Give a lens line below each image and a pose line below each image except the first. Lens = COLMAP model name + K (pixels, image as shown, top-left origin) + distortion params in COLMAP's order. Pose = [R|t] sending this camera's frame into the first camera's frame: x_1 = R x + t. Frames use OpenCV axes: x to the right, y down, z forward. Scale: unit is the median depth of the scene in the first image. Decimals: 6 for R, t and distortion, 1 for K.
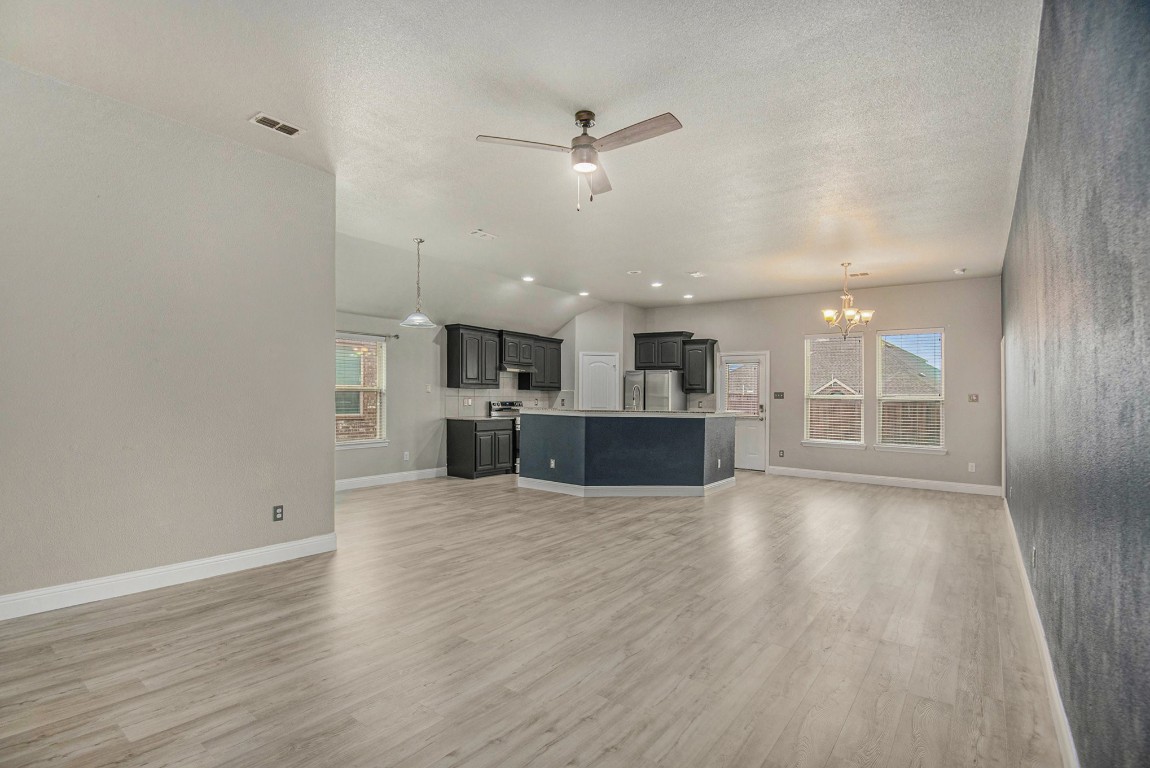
lens RADIAL K [[535.4, 0, 574.7], [0, 535.4, 398.2], [0, 0, 1]] dist [-0.006575, -0.024861]
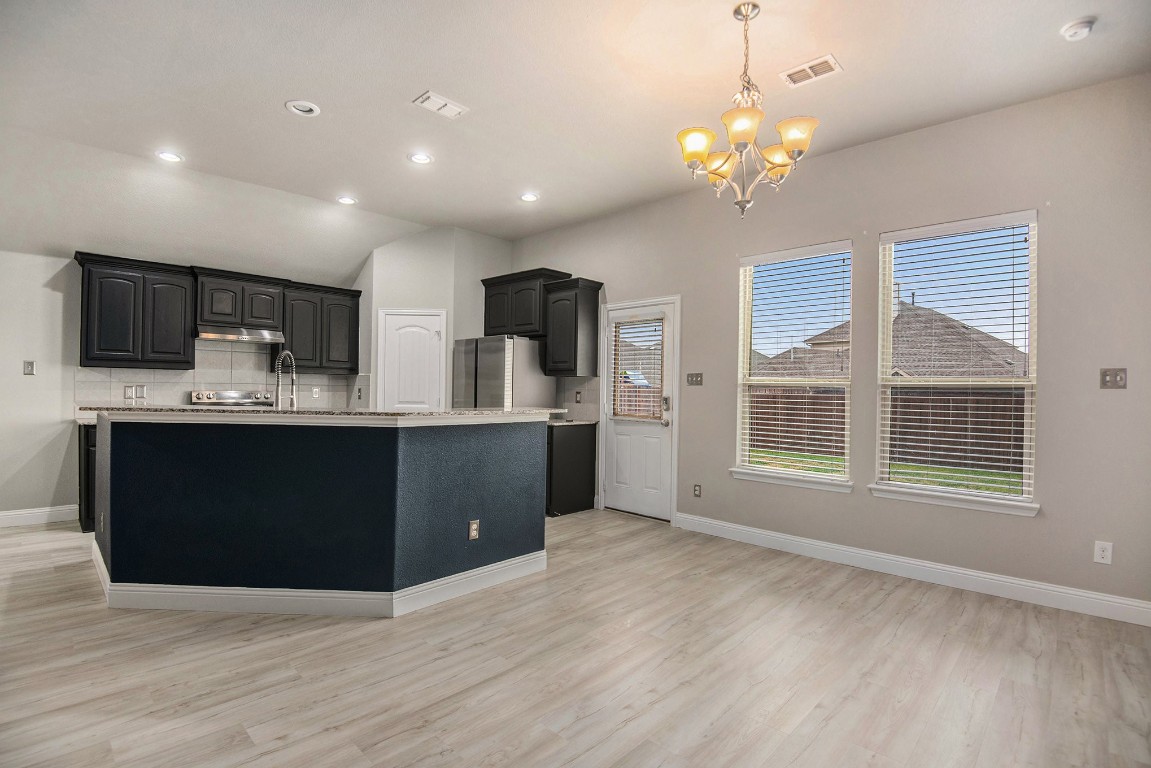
lens RADIAL K [[535.8, 0, 575.2], [0, 535.8, 398.2], [0, 0, 1]] dist [-0.006575, -0.024861]
pose [[0.992135, 0.001425, -0.125166, 0.365162], [-0.000250, 0.999956, 0.009406, 0.008958], [0.125174, -0.009301, 0.992091, 0.518113]]
